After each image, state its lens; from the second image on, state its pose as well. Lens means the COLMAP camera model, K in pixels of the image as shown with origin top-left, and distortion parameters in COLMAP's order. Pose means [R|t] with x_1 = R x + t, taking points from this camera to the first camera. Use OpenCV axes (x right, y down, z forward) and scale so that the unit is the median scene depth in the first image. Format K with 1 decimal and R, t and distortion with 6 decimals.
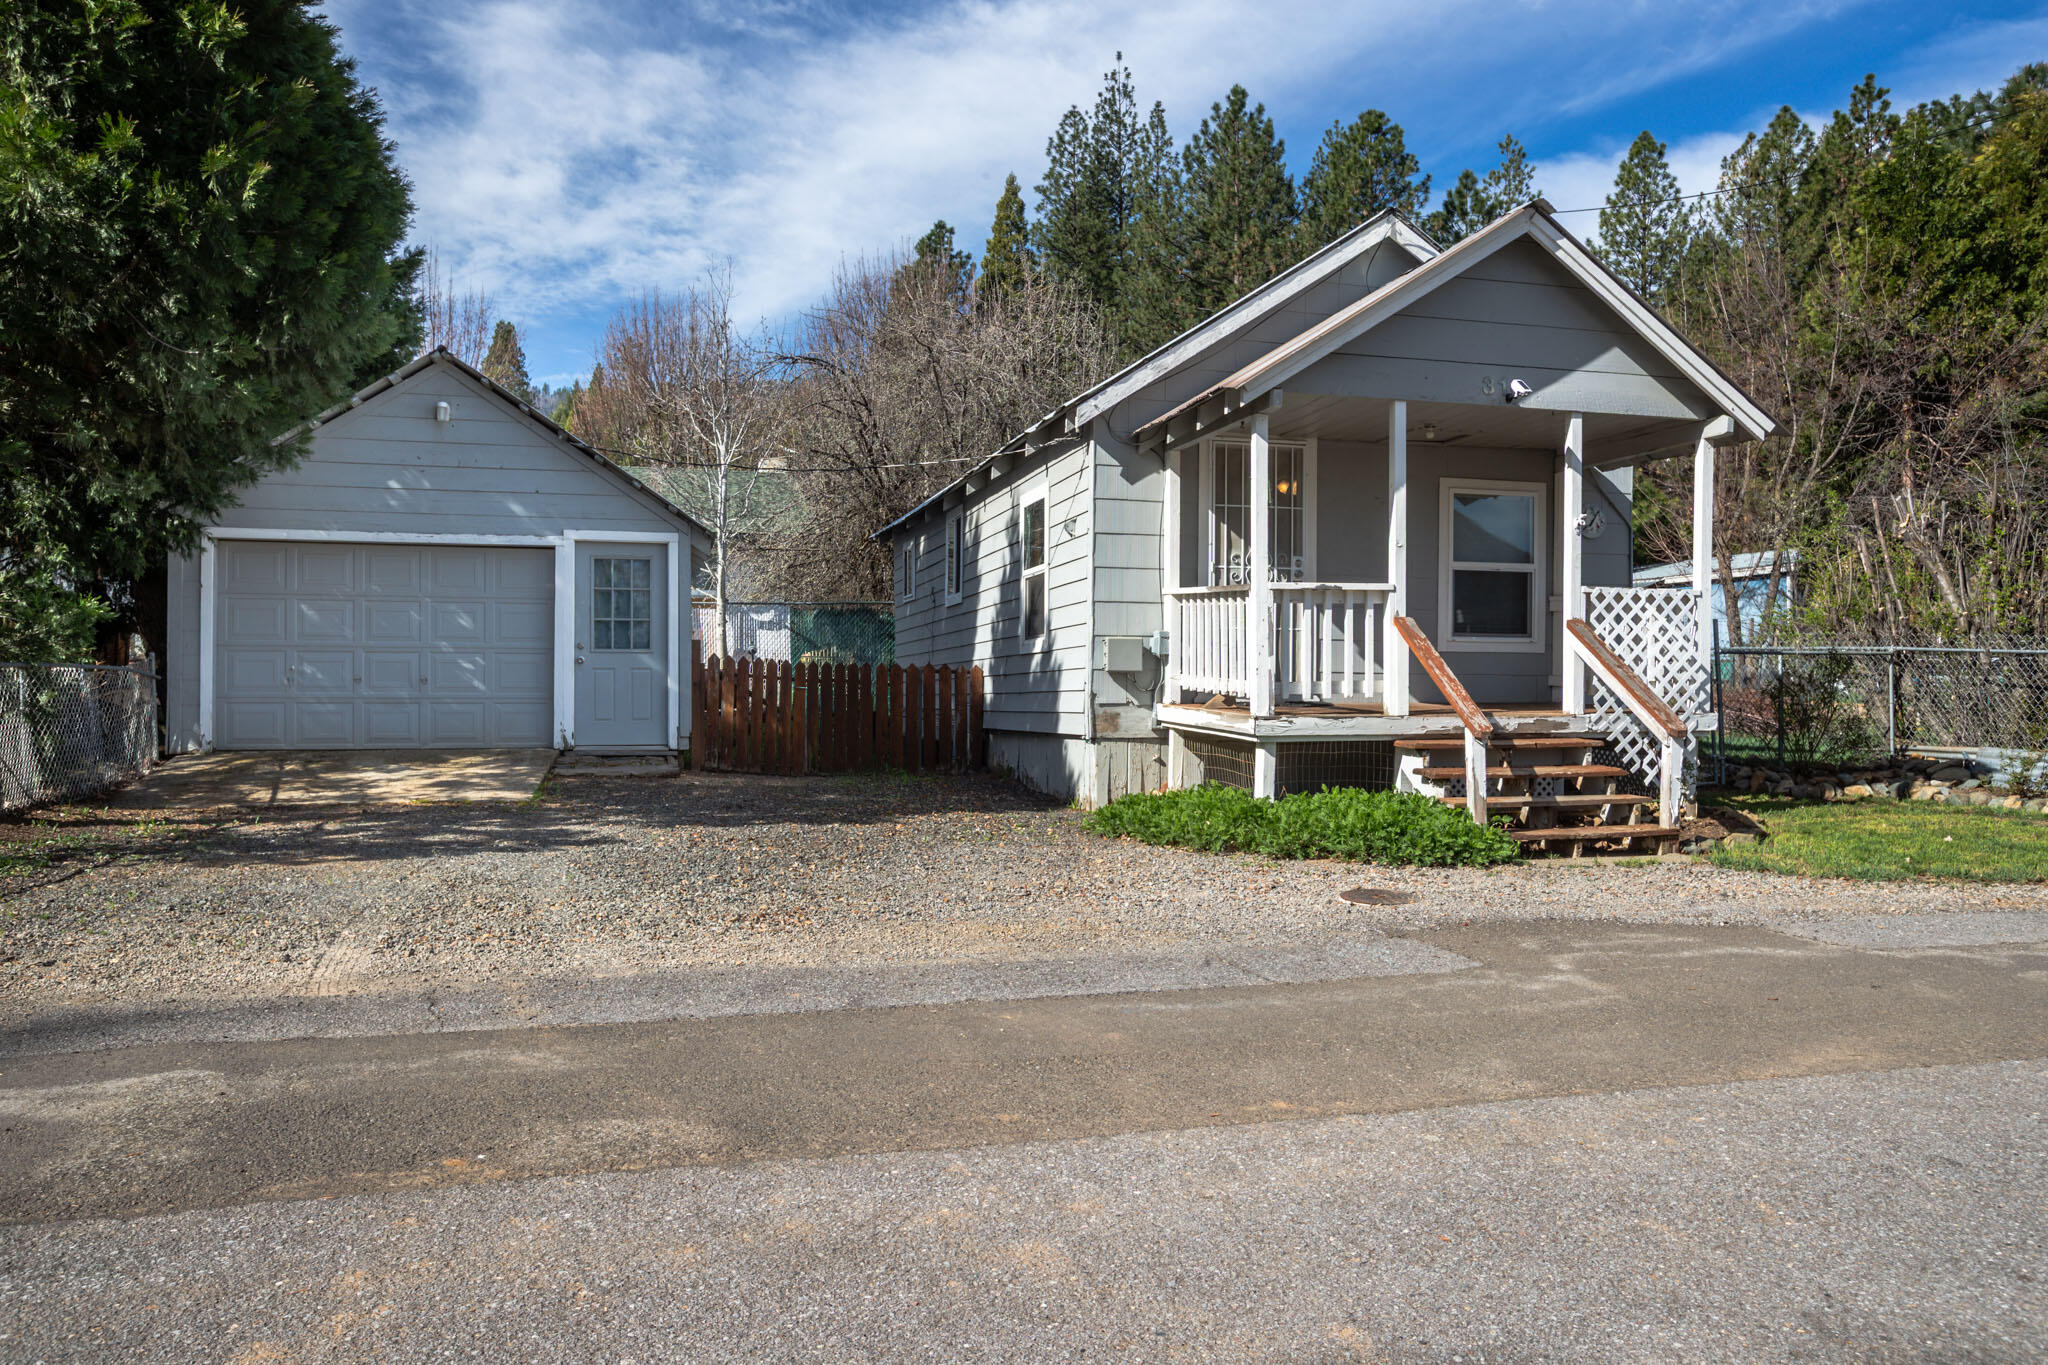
lens RADIAL K [[1419.4, 0, 1053.2], [0, 1419.4, 681.3], [0, 0, 1]] dist [-0.005273, 0.004787]
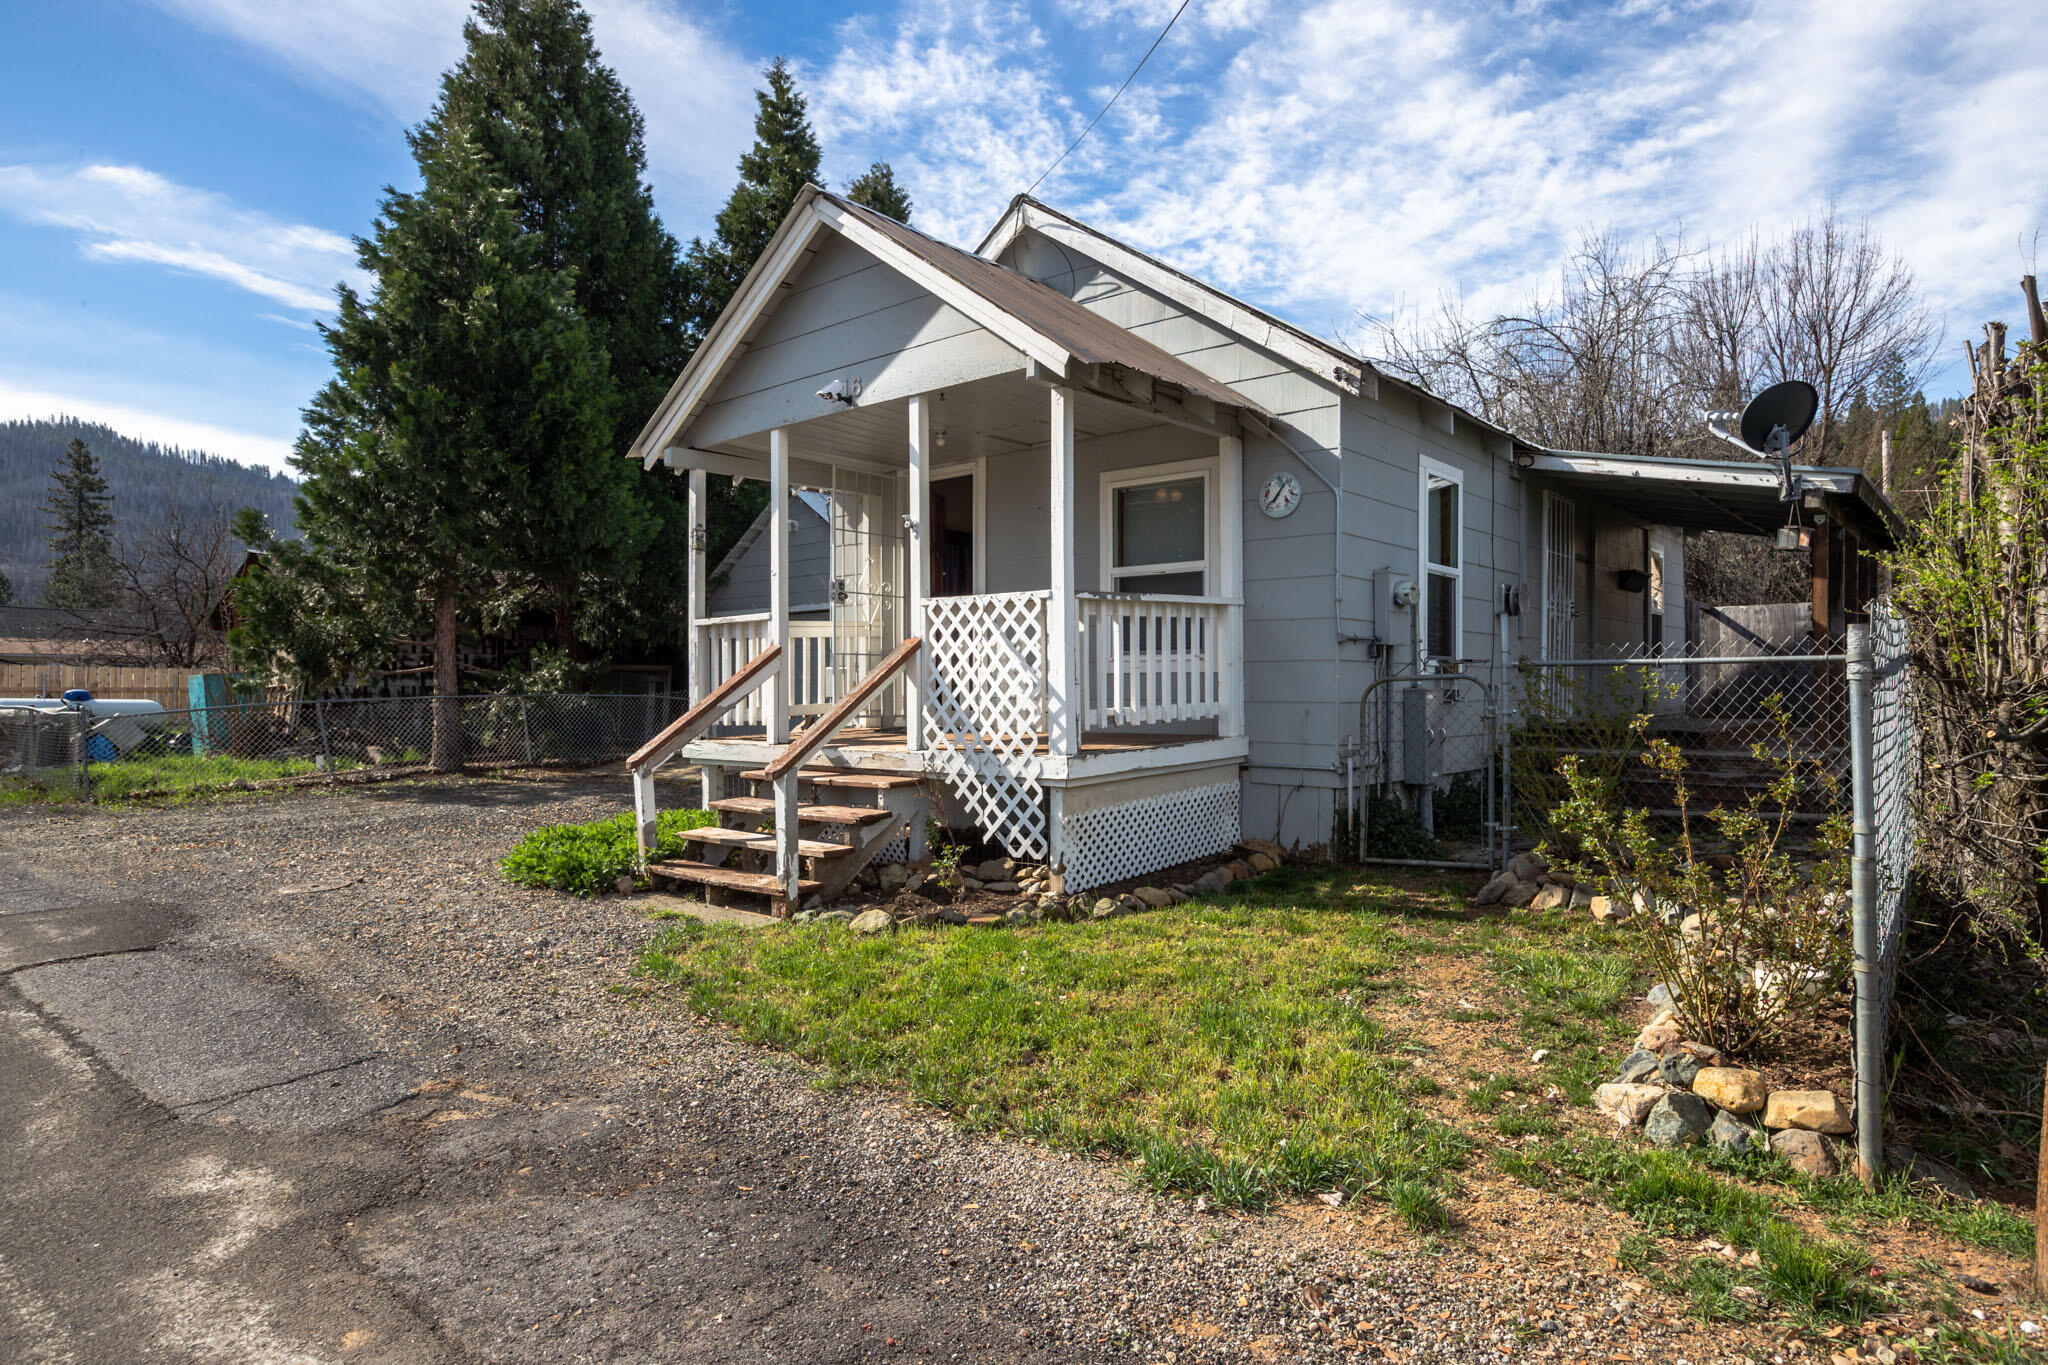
lens RADIAL K [[1173.4, 0, 1028.6], [0, 1173.4, 684.4], [0, 0, 1]] dist [-0.036265, 0.017136]
pose [[0.554204, -0.008632, -0.832336, 0.790230], [0.001381, 0.999954, -0.009451, -0.007440], [0.832380, 0.004088, 0.554191, 0.531746]]
